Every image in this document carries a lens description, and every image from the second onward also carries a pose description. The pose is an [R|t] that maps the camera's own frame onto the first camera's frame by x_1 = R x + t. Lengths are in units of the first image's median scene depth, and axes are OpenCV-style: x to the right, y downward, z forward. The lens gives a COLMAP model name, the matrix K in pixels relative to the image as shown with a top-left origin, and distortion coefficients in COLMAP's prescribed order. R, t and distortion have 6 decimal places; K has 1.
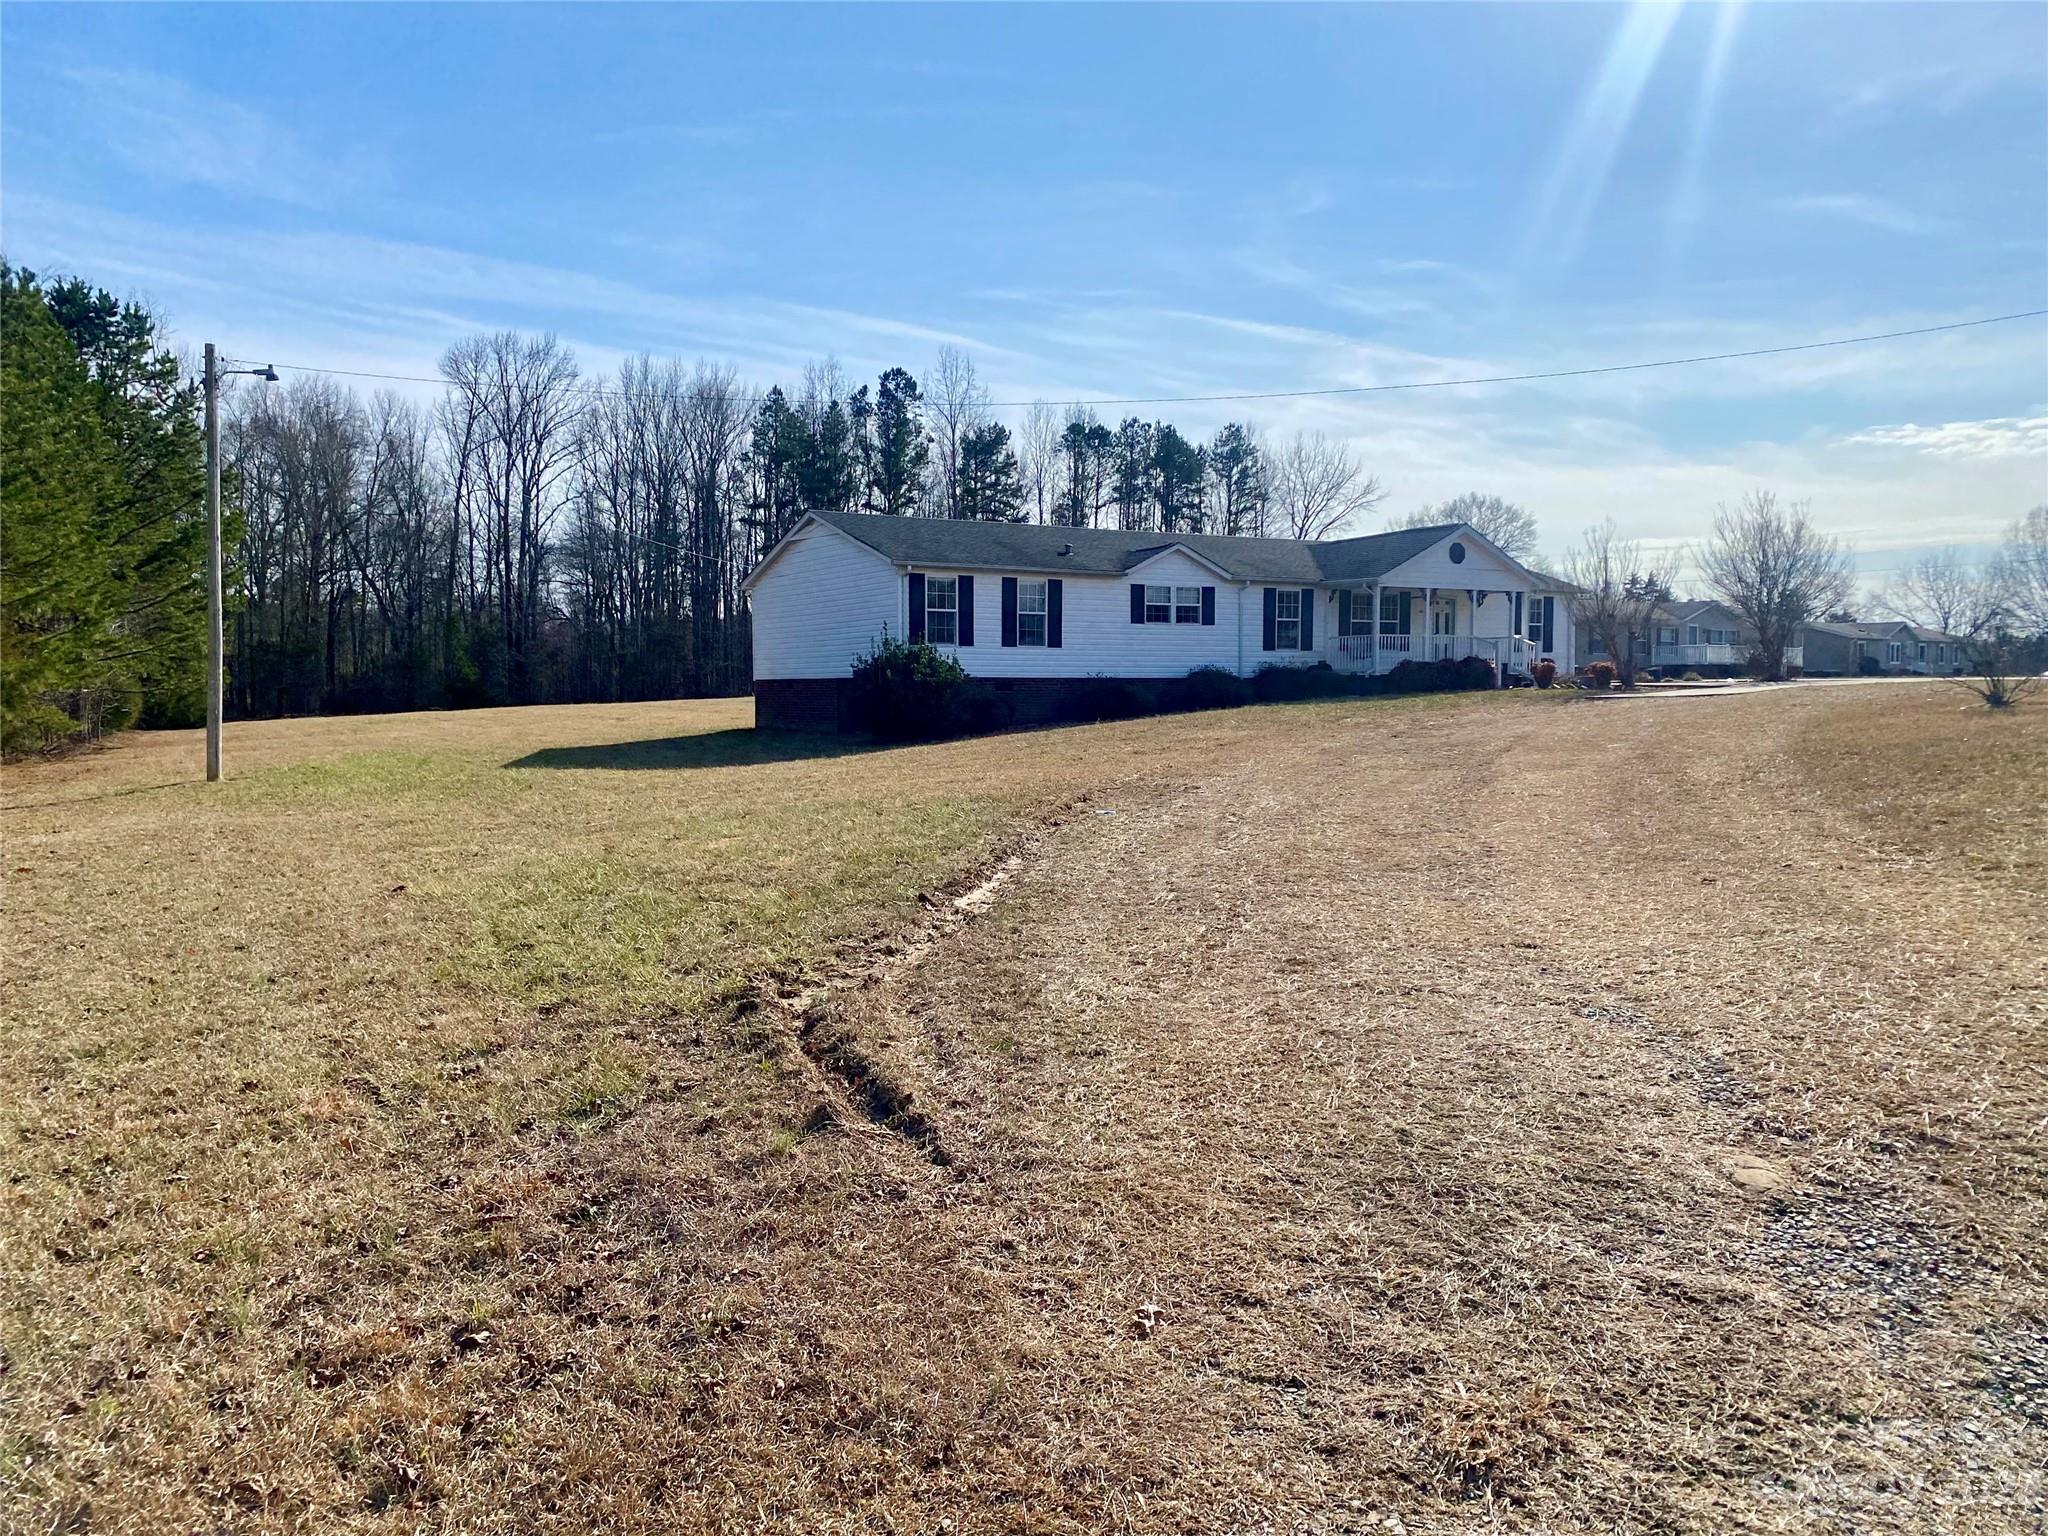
lens RADIAL K [[1535.0, 0, 1024.0], [0, 1535.0, 768.0], [0, 0, 1]] dist [0.001915, -0.061187]
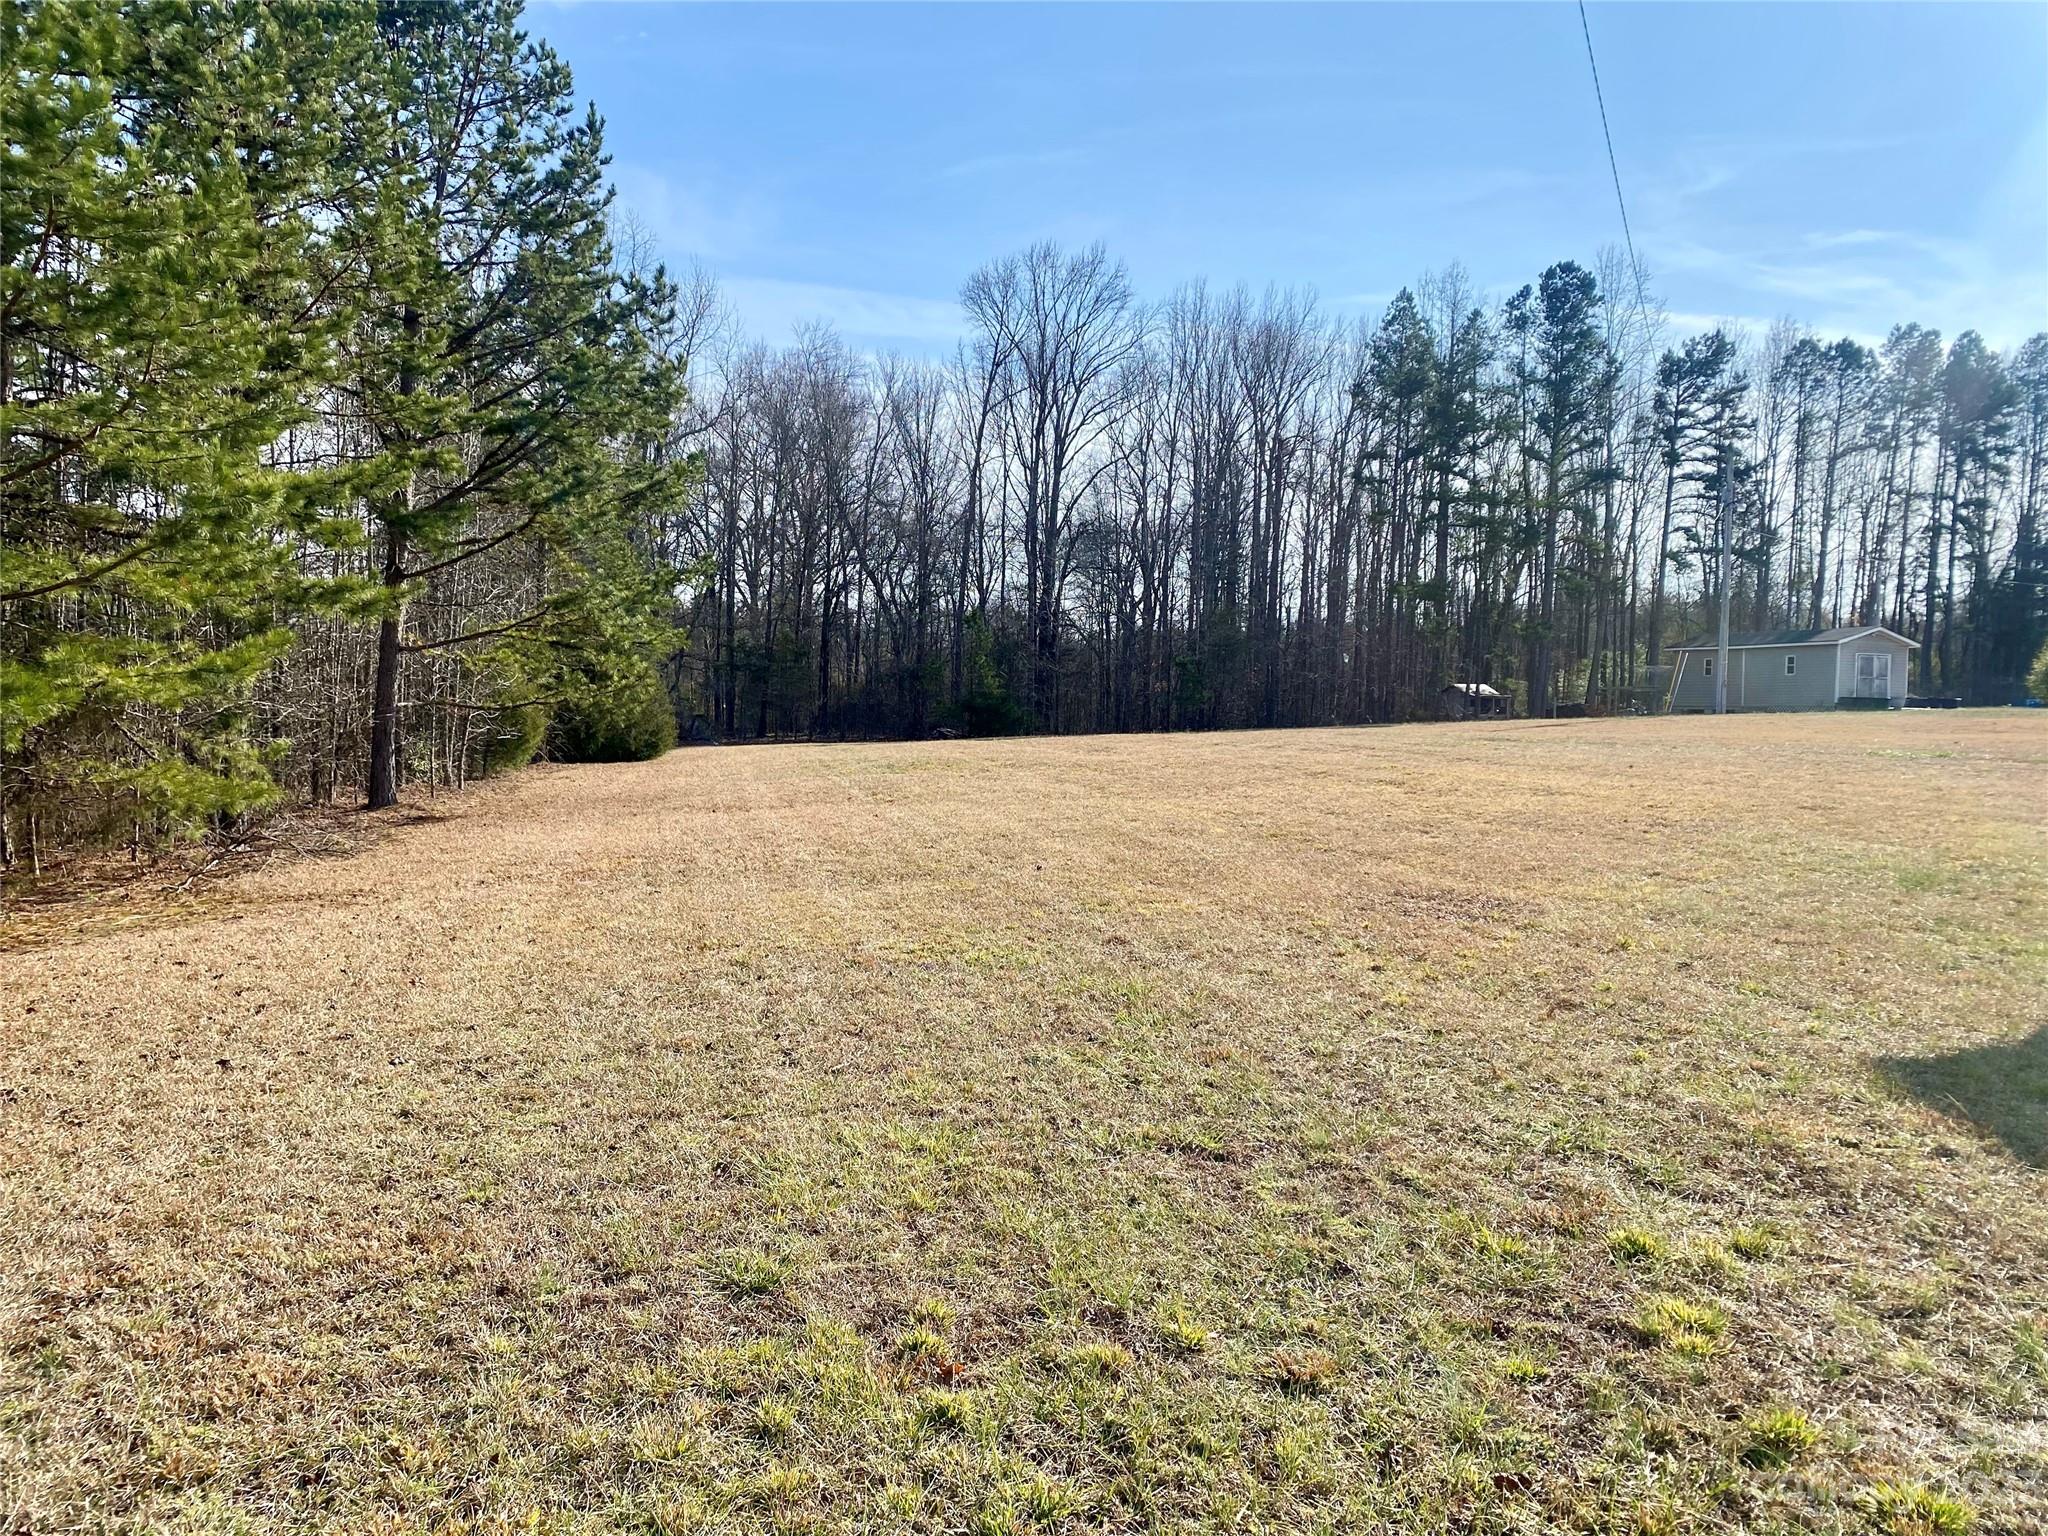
lens RADIAL K [[1520.2, 0, 994.6], [0, 1520.2, 809.2], [0, 0, 1]] dist [0.036915, -0.127775]
pose [[0.952424, 0.034080, -0.302866, -0.114647], [-0.029112, 0.999358, 0.020907, -0.013928], [0.303384, -0.011095, 0.952804, 0.246839]]
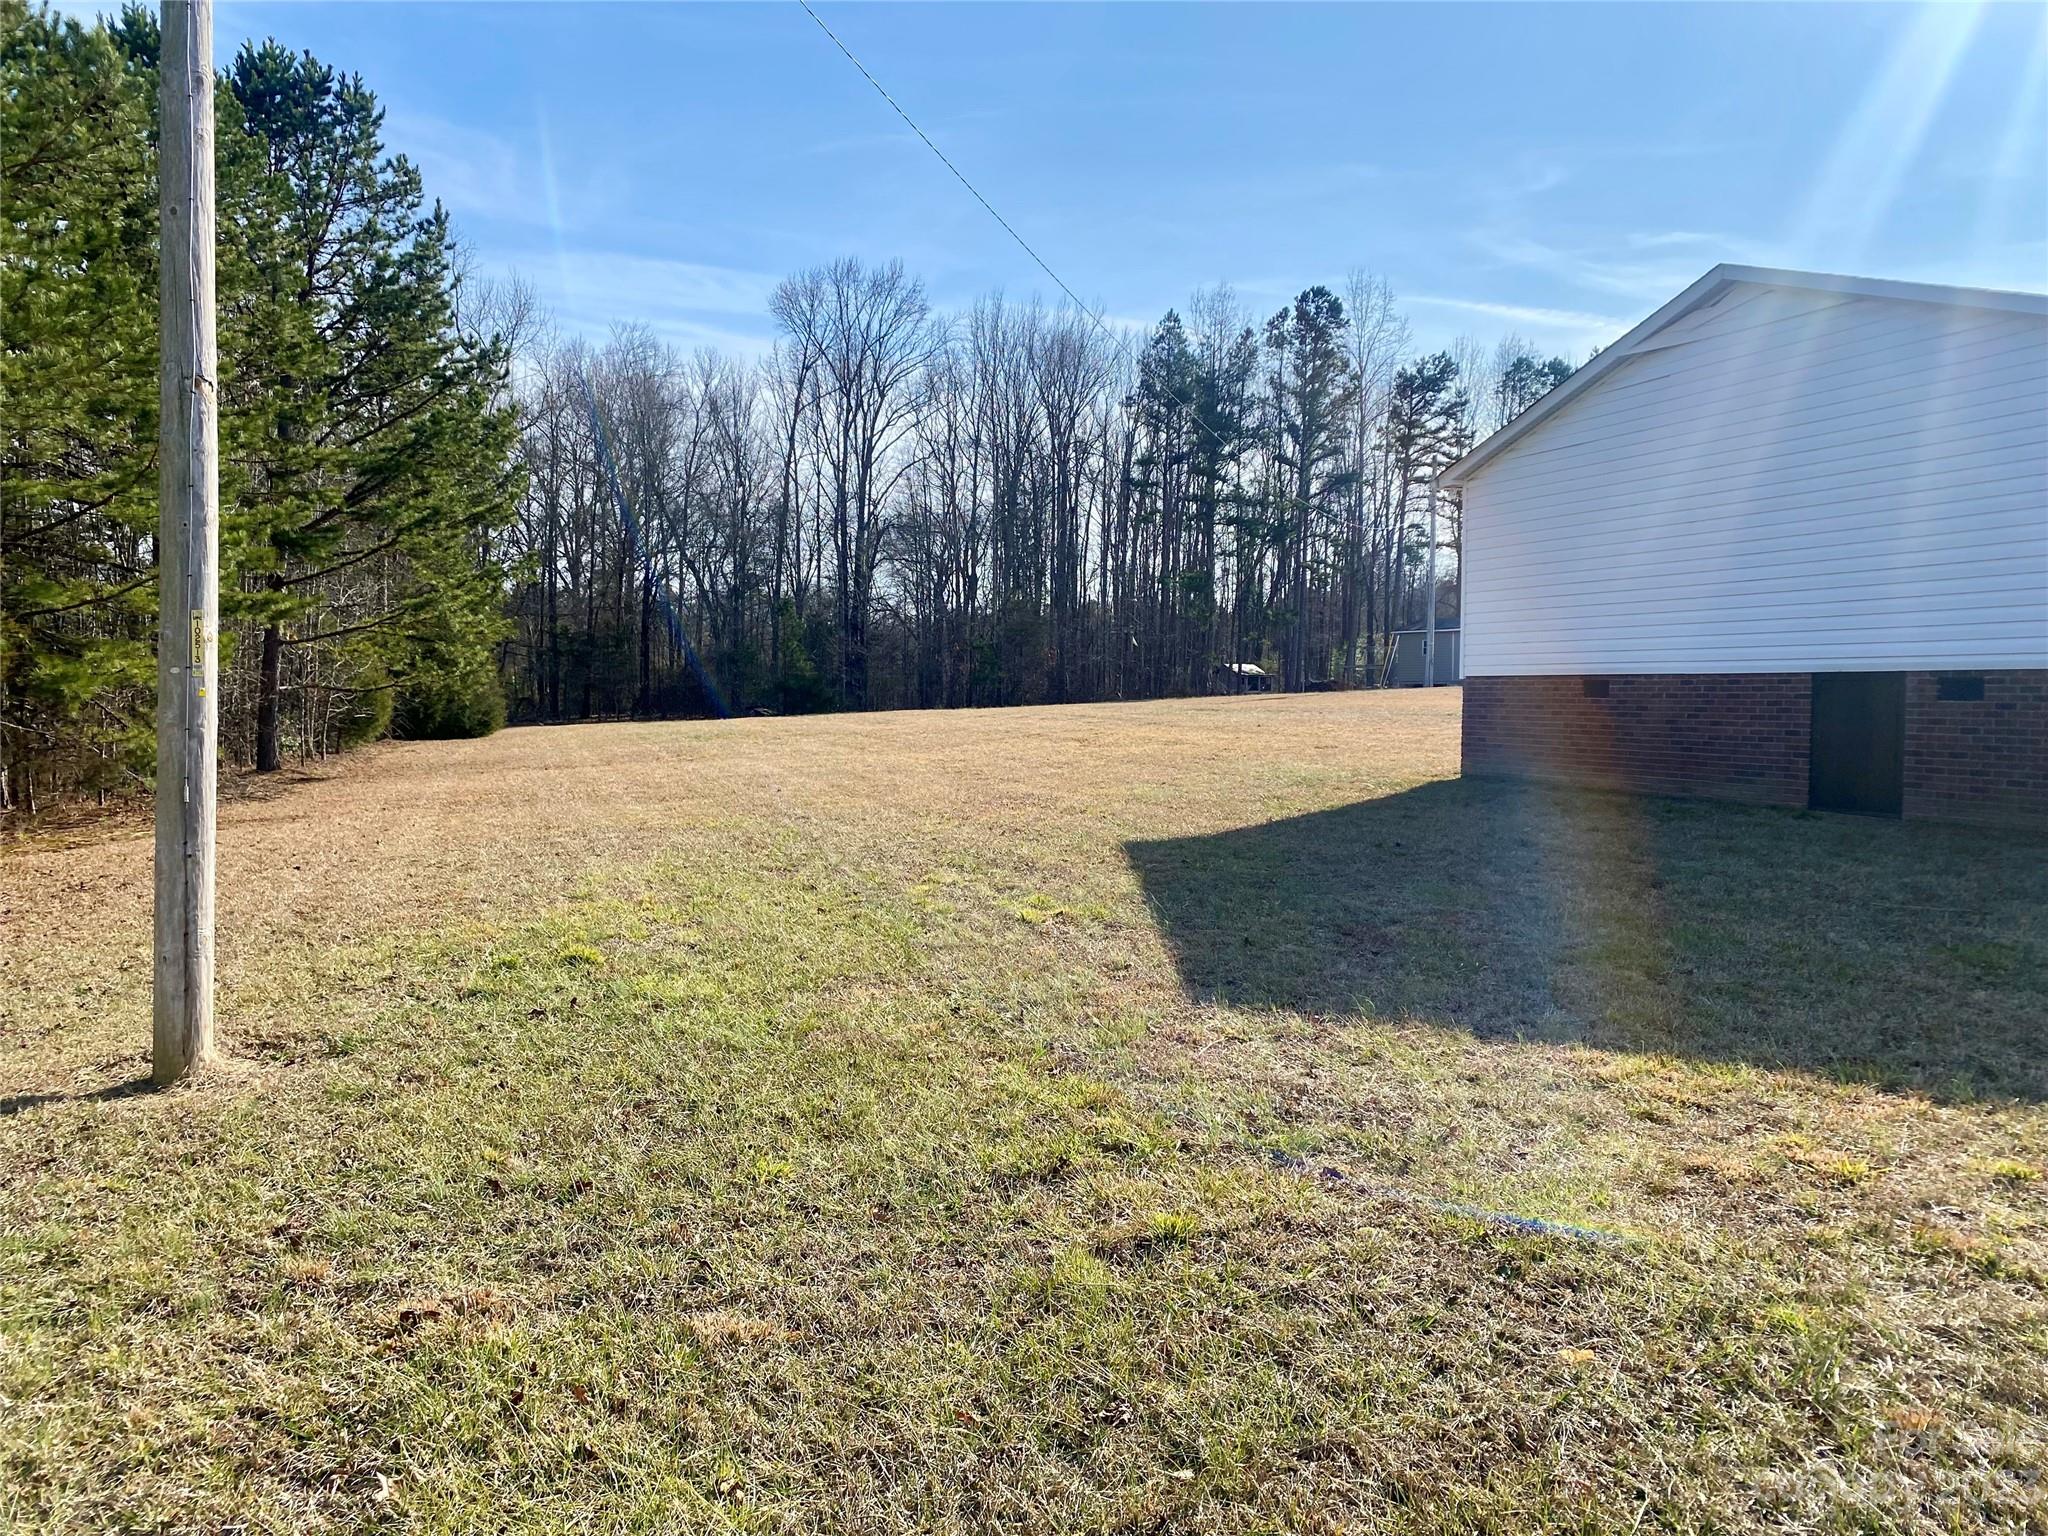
lens RADIAL K [[1535.0, 0, 1024.0], [0, 1535.0, 768.0], [0, 0, 1]] dist [0.001915, -0.061187]
pose [[0.983386, 0.013861, -0.180997, -0.084736], [-0.013611, 0.999904, 0.002626, -0.010218], [0.181016, -0.000119, 0.983480, 0.186933]]
